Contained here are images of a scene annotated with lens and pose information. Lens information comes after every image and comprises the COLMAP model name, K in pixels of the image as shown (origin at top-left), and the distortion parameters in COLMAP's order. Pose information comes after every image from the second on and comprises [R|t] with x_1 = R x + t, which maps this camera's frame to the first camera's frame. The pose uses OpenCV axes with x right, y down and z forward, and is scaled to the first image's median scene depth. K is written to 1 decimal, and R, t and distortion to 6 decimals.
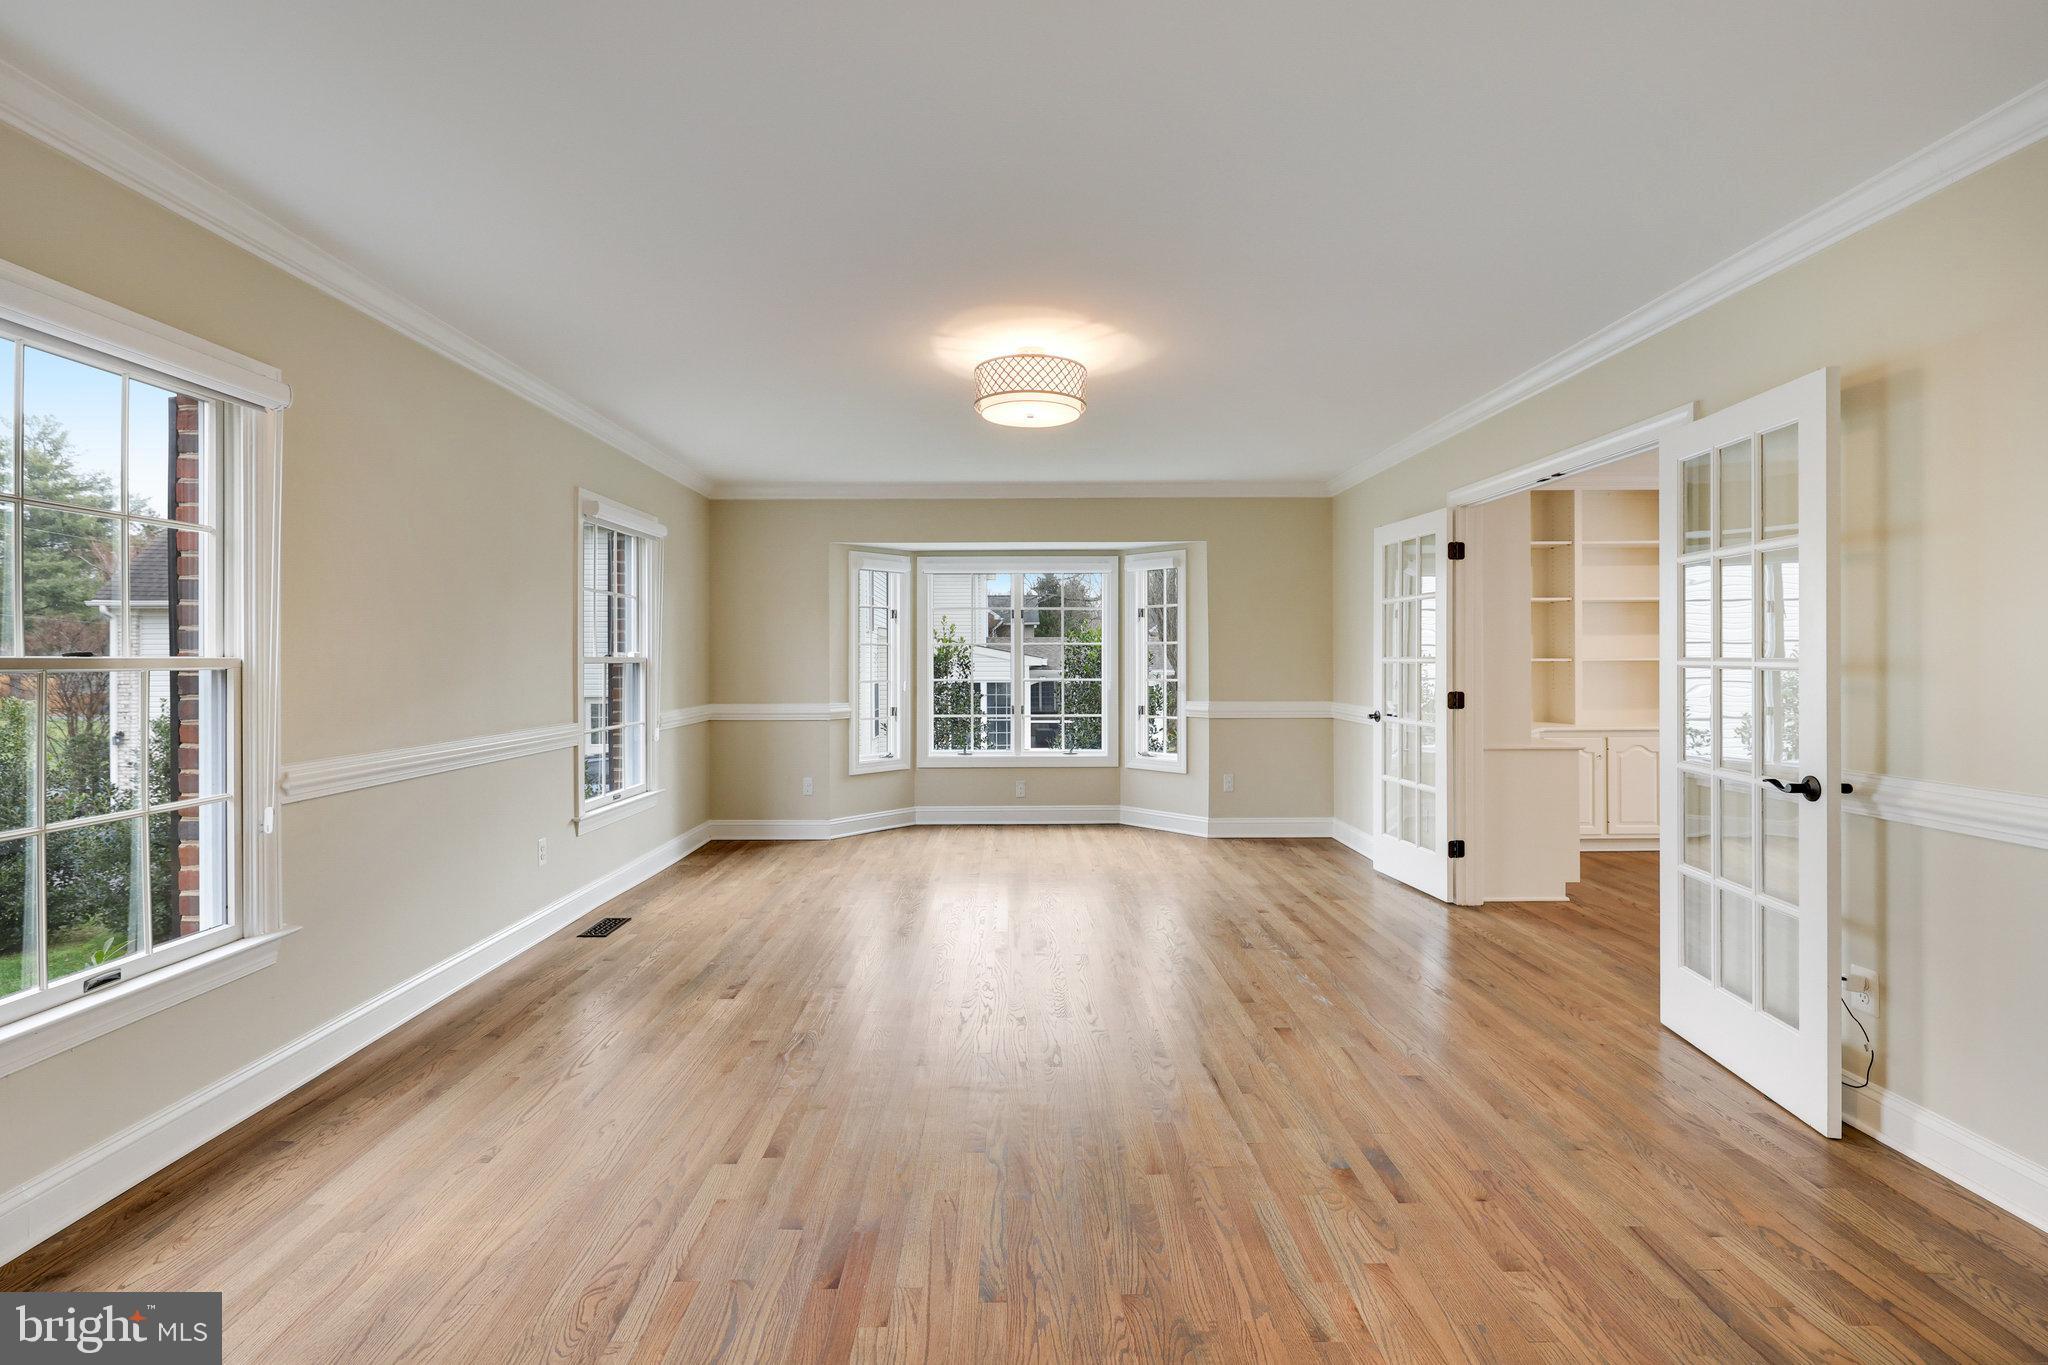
lens RADIAL K [[872.7, 0, 1020.3], [0, 872.7, 650.3], [0, 0, 1]] dist [0.018744, 0.000937]
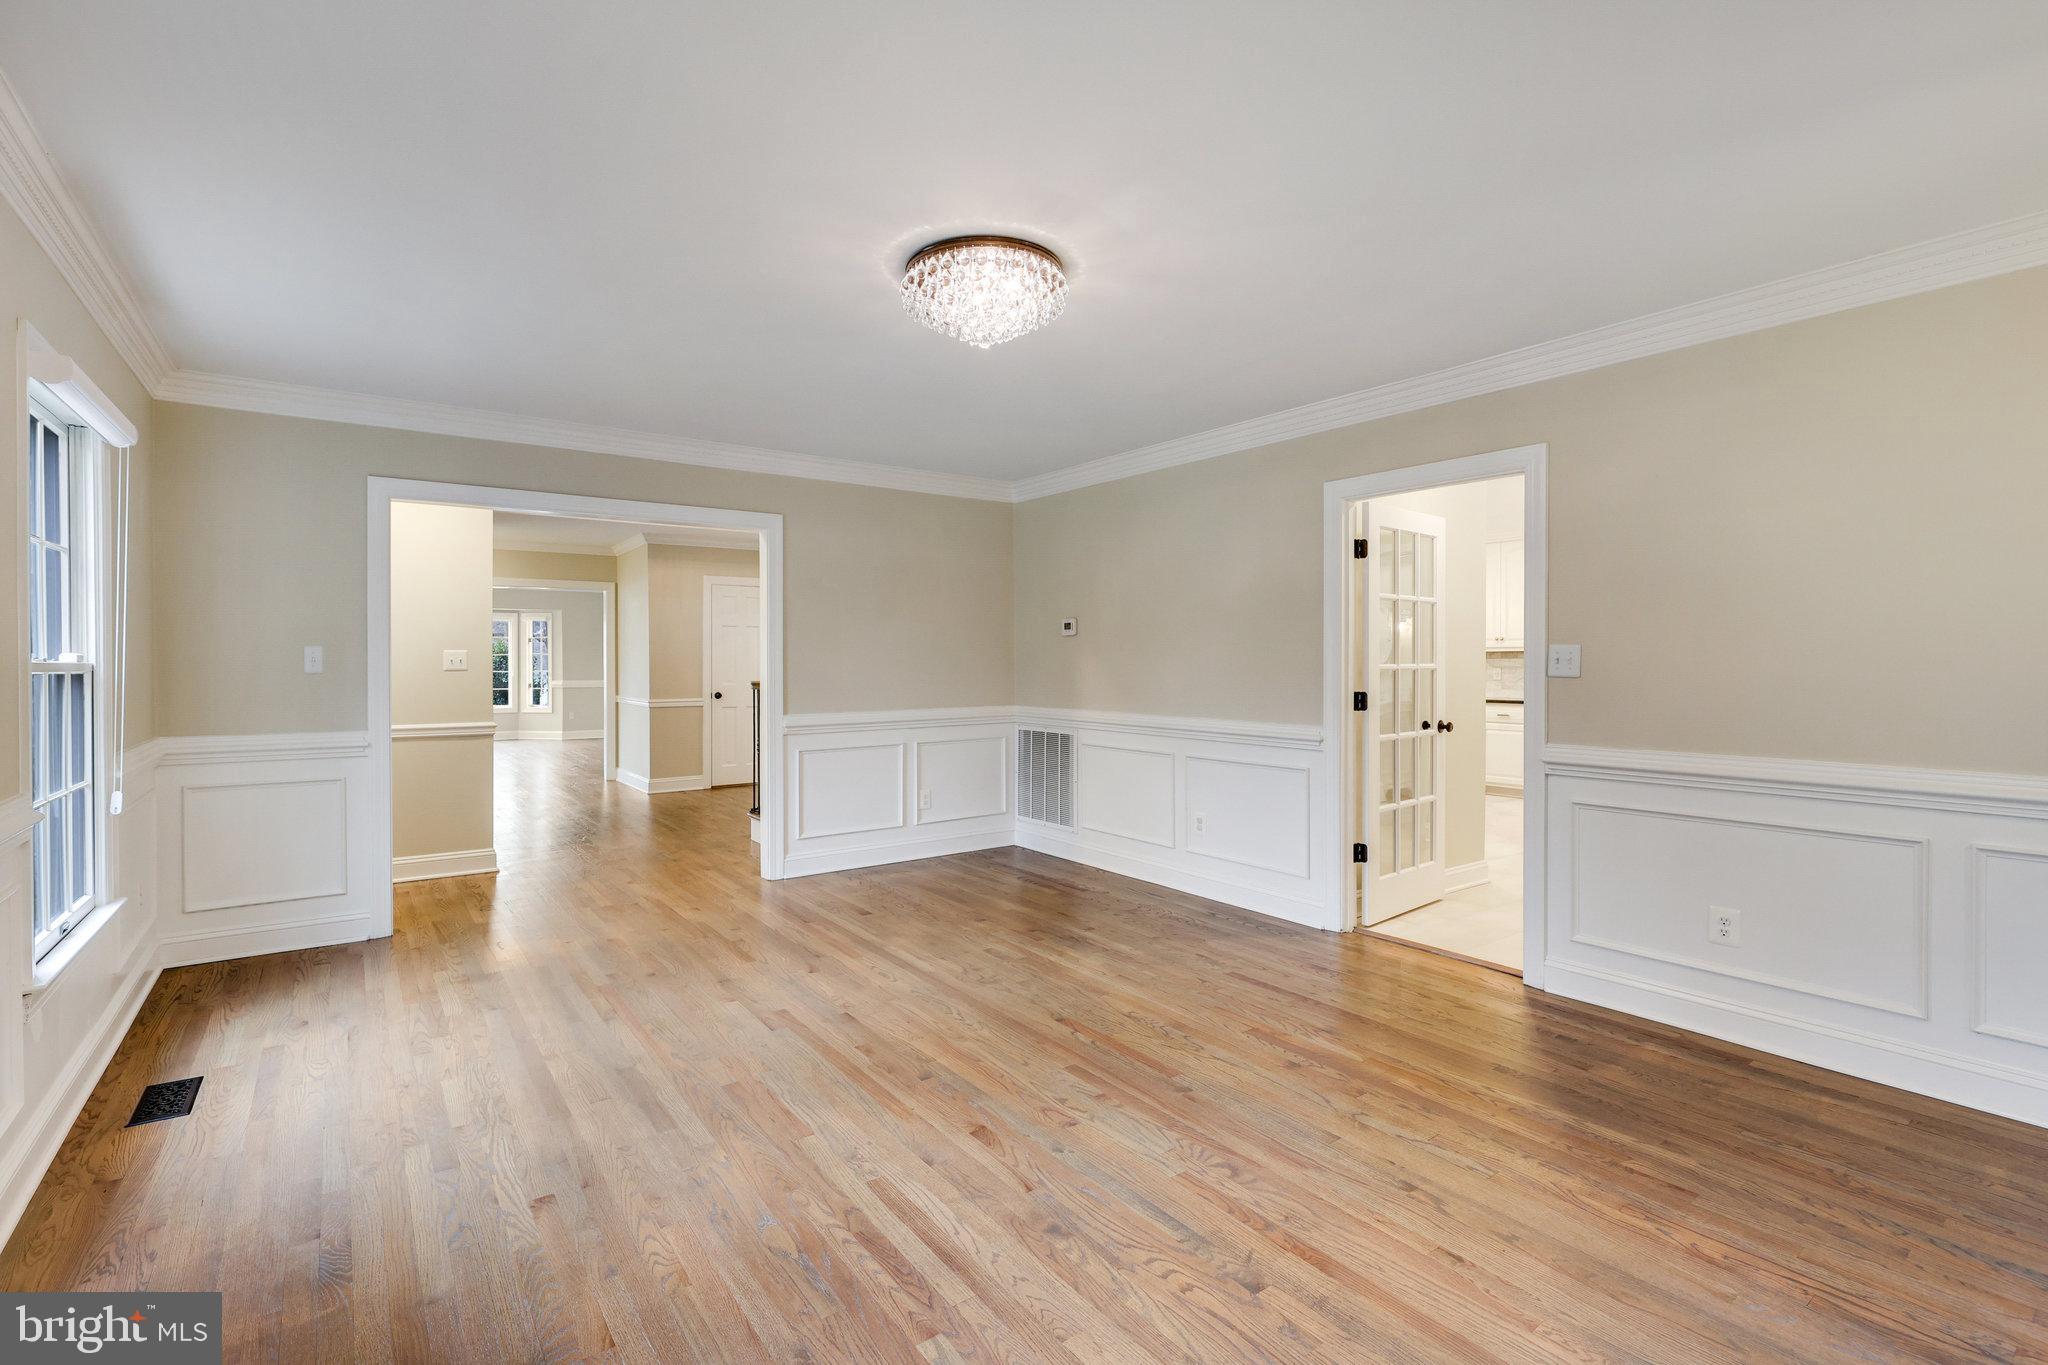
lens RADIAL K [[914.1, 0, 1016.6], [0, 914.1, 660.9], [0, 0, 1]] dist [-0.000298, 0.000501]
pose [[0.807003, -0.001386, 0.590546, -0.225102], [-0.005109, 0.999943, 0.009328, -0.019946], [-0.590525, -0.010544, 0.806950, -1.539646]]
